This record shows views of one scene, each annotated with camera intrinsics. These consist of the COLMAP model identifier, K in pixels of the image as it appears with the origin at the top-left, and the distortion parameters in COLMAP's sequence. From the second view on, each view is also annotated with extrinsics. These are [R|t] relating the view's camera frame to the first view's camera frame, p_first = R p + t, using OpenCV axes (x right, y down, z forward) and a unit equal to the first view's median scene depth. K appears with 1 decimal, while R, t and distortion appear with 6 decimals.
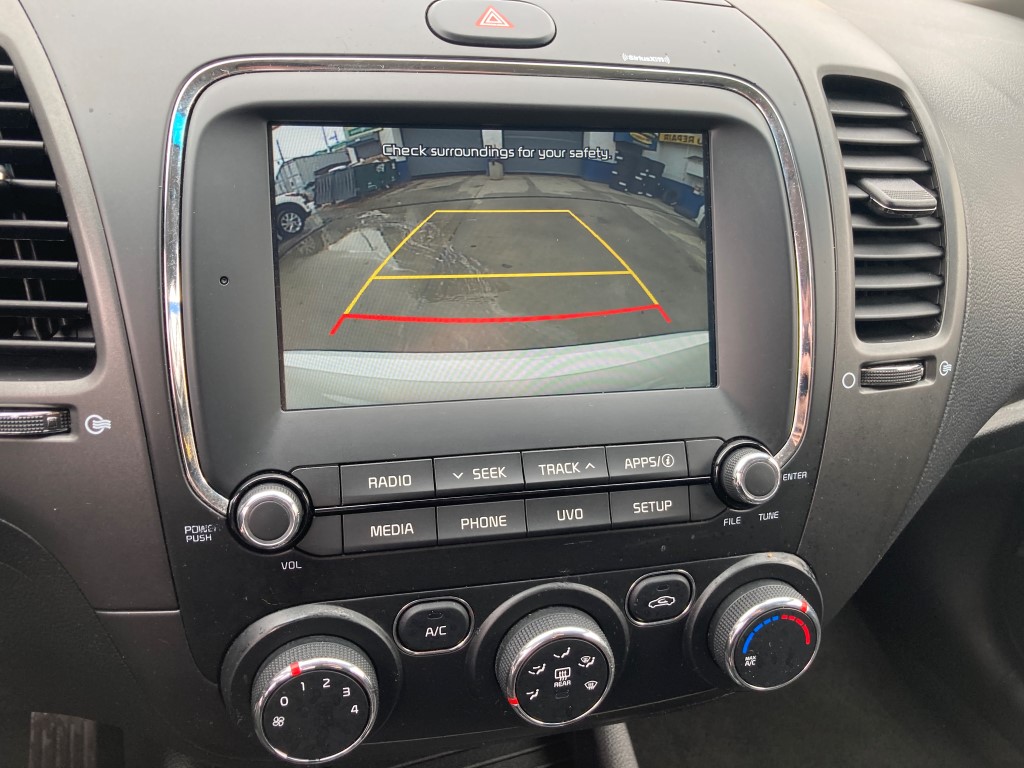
lens RADIAL K [[863.3, 0, 511.9], [0, 863.3, 363.6], [0, 0, 1]] dist [0.015267, -0.141622]
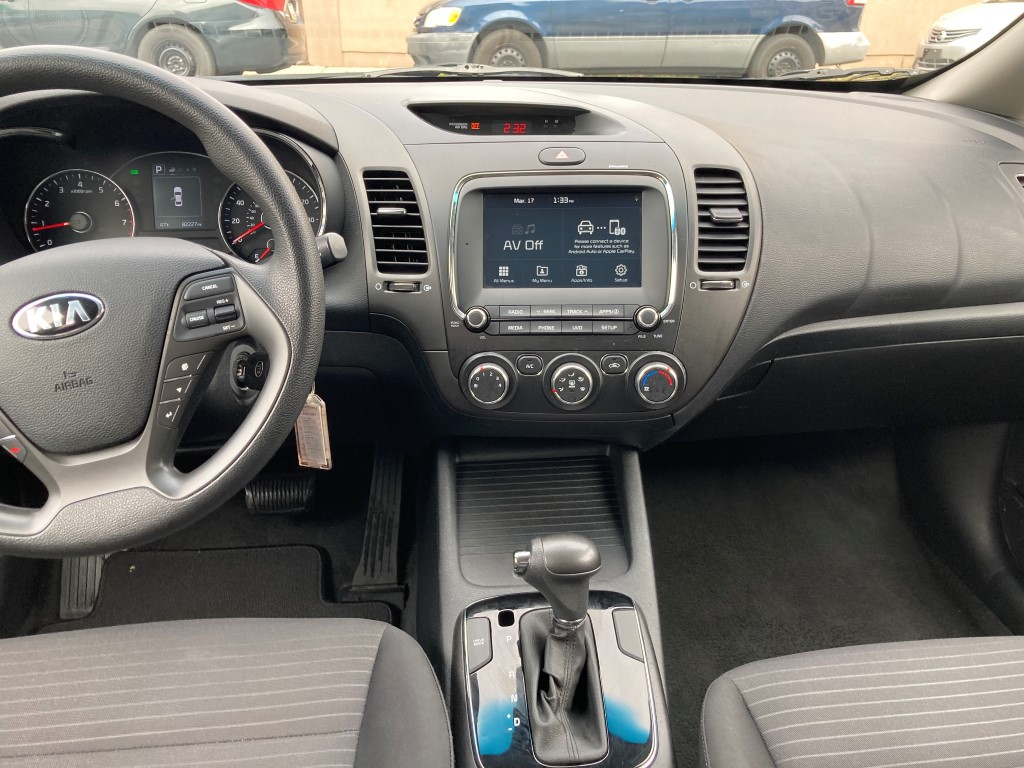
lens RADIAL K [[837.8, 0, 512.0], [0, 837.8, 384.0], [0, 0, 1]] dist [0.016151, 0.002847]
pose [[0.951662, 0.035686, -0.305068, 0.708895], [-0.048038, 0.998298, -0.033075, 0.460290], [0.303368, 0.046131, 0.951756, -1.680877]]
